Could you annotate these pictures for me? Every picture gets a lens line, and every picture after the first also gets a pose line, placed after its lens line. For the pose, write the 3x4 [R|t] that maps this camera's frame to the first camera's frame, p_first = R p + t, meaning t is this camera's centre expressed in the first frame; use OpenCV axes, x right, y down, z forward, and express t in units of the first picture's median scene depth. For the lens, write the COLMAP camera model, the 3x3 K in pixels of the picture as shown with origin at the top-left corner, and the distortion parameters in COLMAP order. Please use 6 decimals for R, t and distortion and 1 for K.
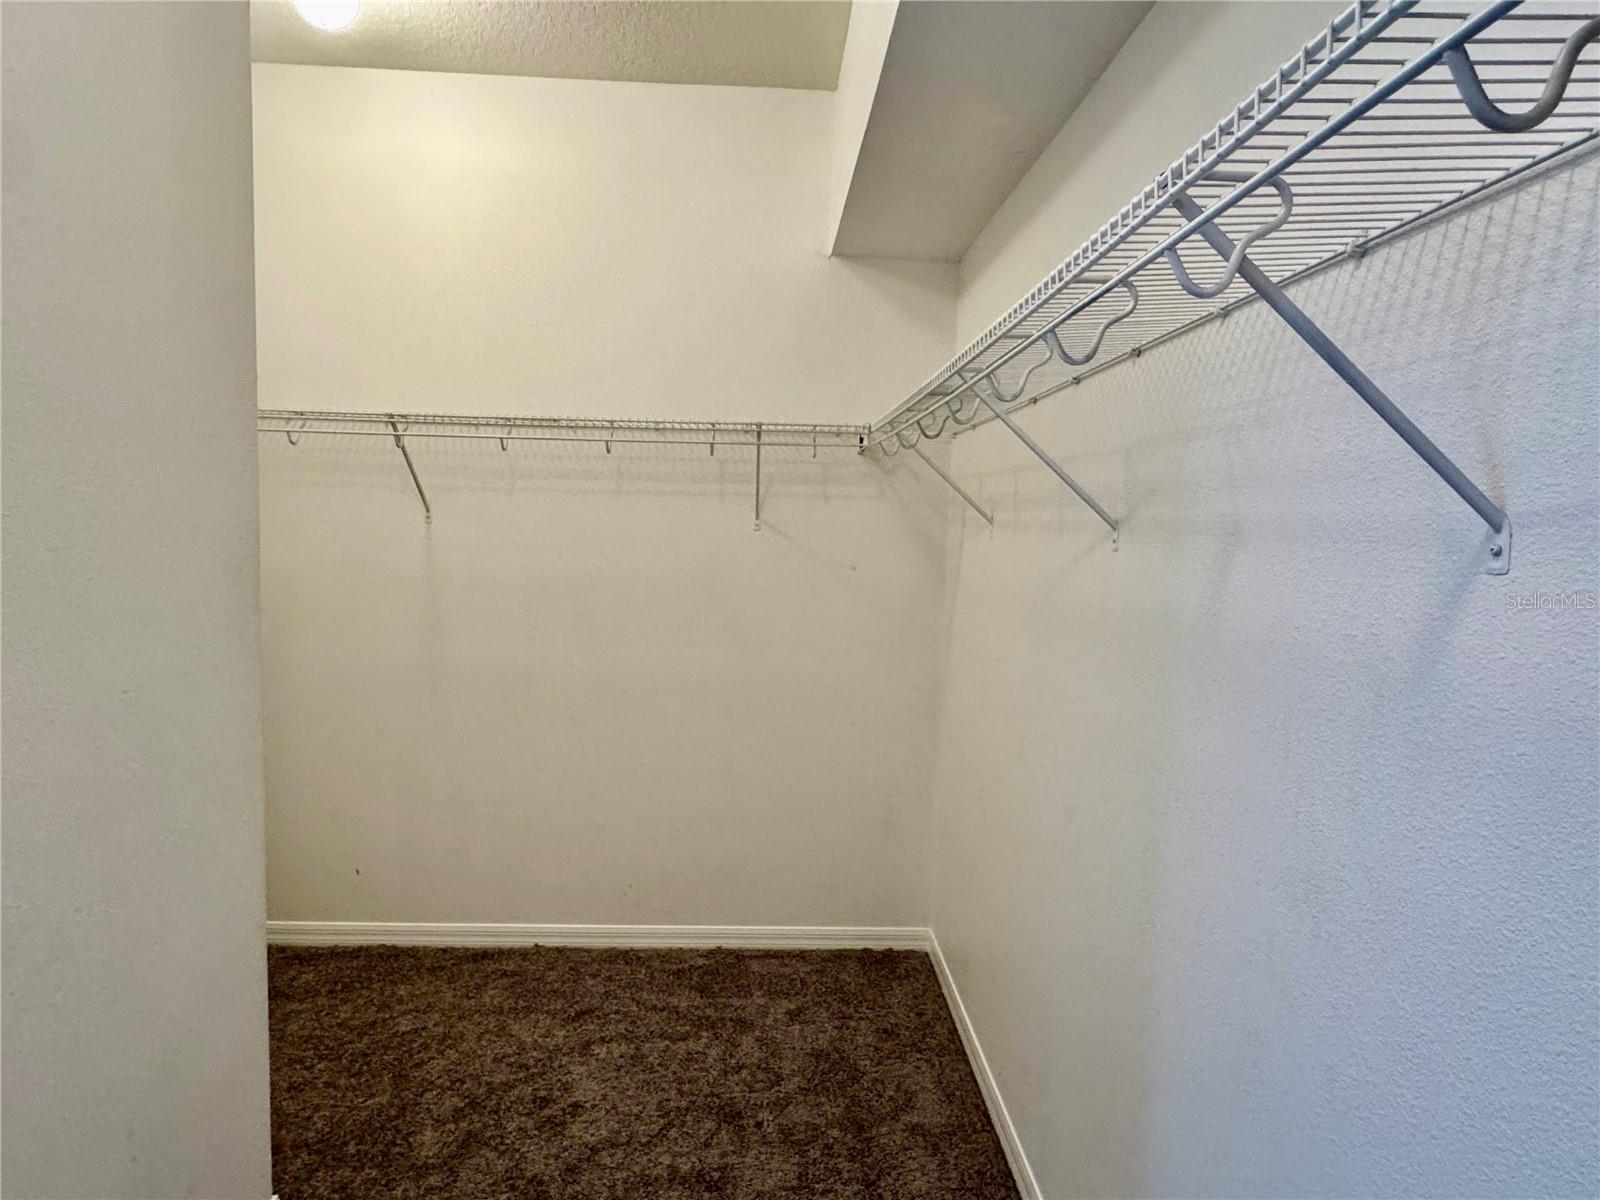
lens RADIAL K [[904.1, 0, 791.6], [0, 904.1, 601.3], [0, 0, 1]] dist [0.004196, 0.001034]
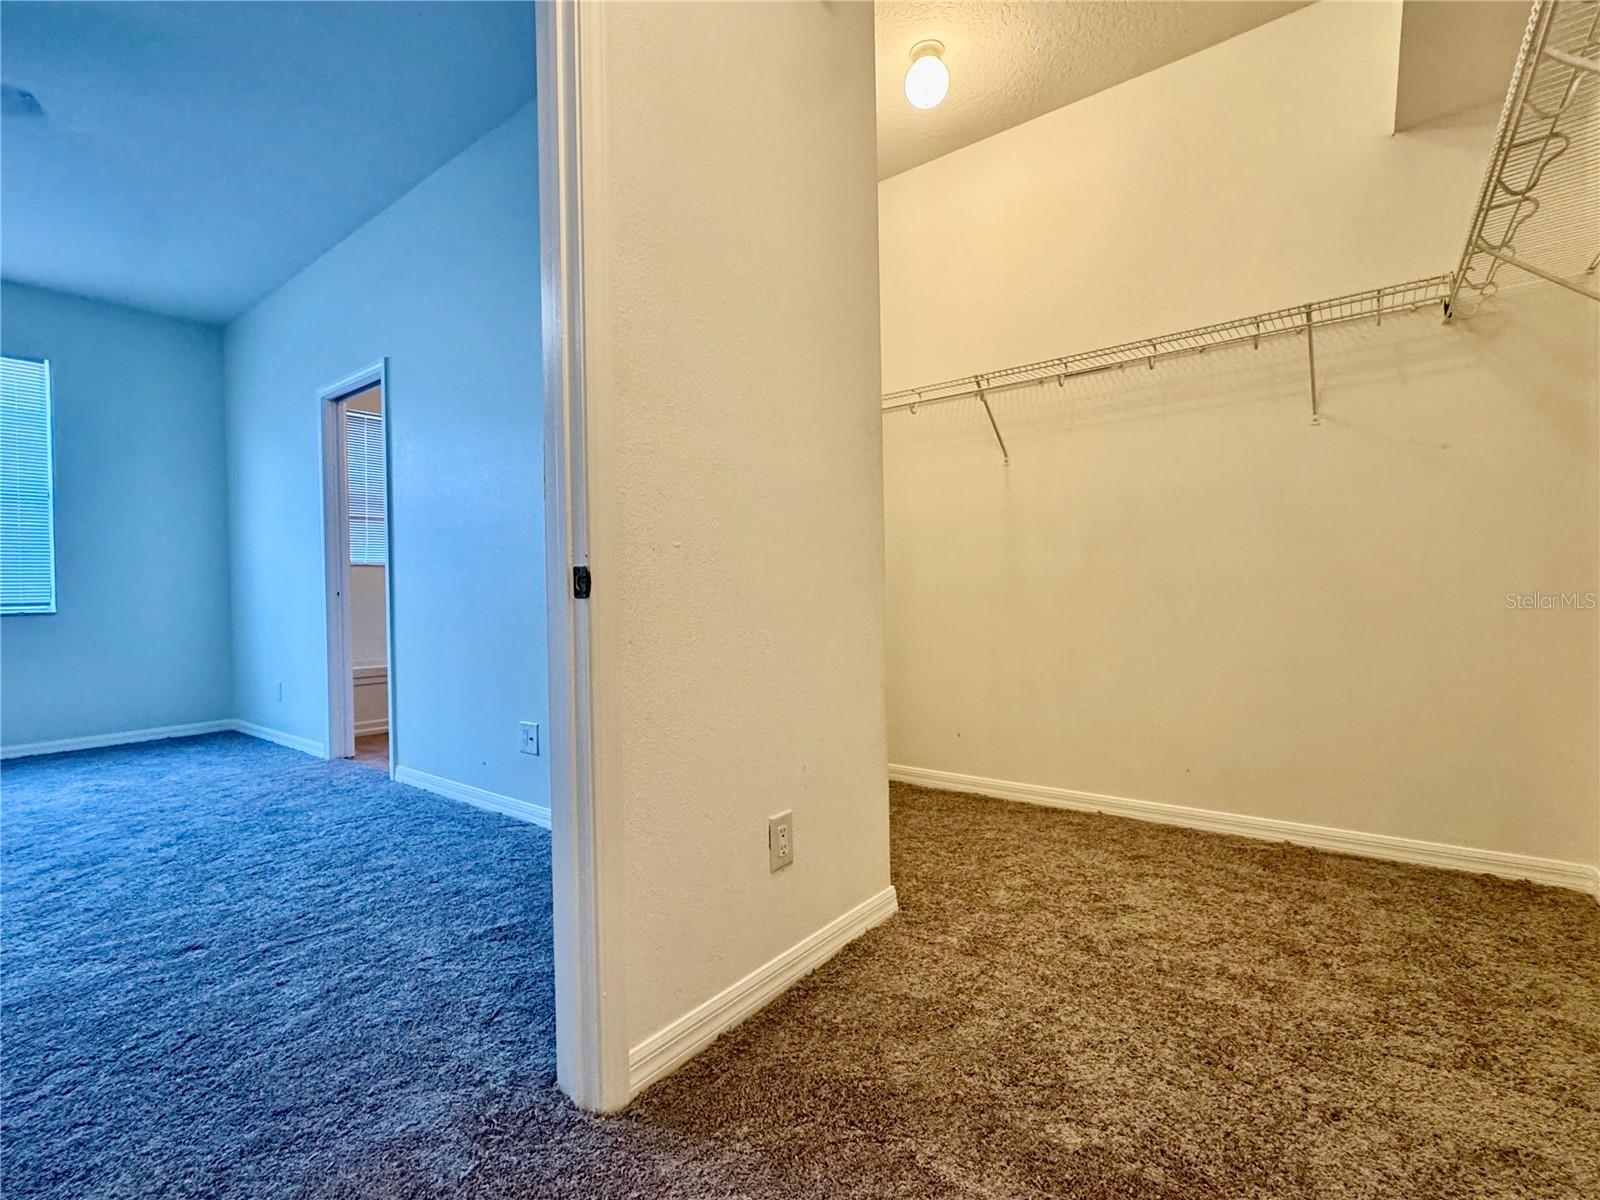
lens RADIAL K [[735.4, 0, 792.6], [0, 735.4, 597.6], [0, 0, 1]] dist [-0.002503, 0.000334]
pose [[0.766515, -0.039439, -0.641015, 0.039249], [-0.011611, 0.997098, -0.075232, 0.220060], [0.642122, 0.065109, 0.763833, 0.007932]]
